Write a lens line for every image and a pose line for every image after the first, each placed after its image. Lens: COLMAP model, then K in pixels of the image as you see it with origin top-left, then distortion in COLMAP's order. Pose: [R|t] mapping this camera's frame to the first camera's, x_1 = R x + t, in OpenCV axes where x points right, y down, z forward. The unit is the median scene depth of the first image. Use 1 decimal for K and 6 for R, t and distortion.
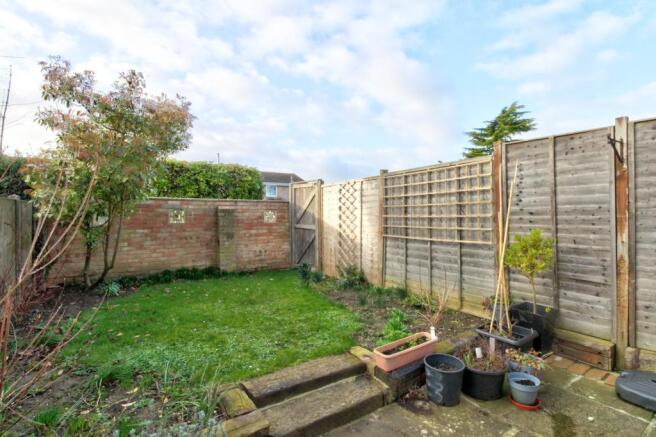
lens RADIAL K [[309.0, 0, 327.5], [0, 309.0, 214.5], [0, 0, 1]] dist [-0.014918, -0.001063]
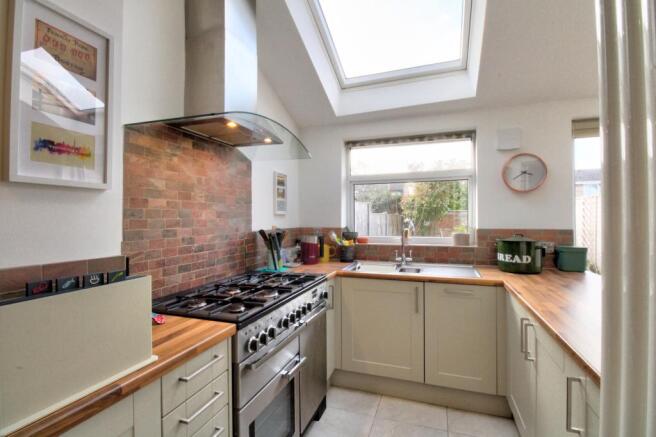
lens RADIAL K [[309.0, 0, 327.5], [0, 309.0, 214.5], [0, 0, 1]] dist [-0.014918, -0.001063]
pose [[0.572609, -0.007571, -0.819794, 0.475343], [0.002531, 0.999969, -0.007467, -0.021982], [0.819825, 0.002201, 0.572610, -0.608151]]
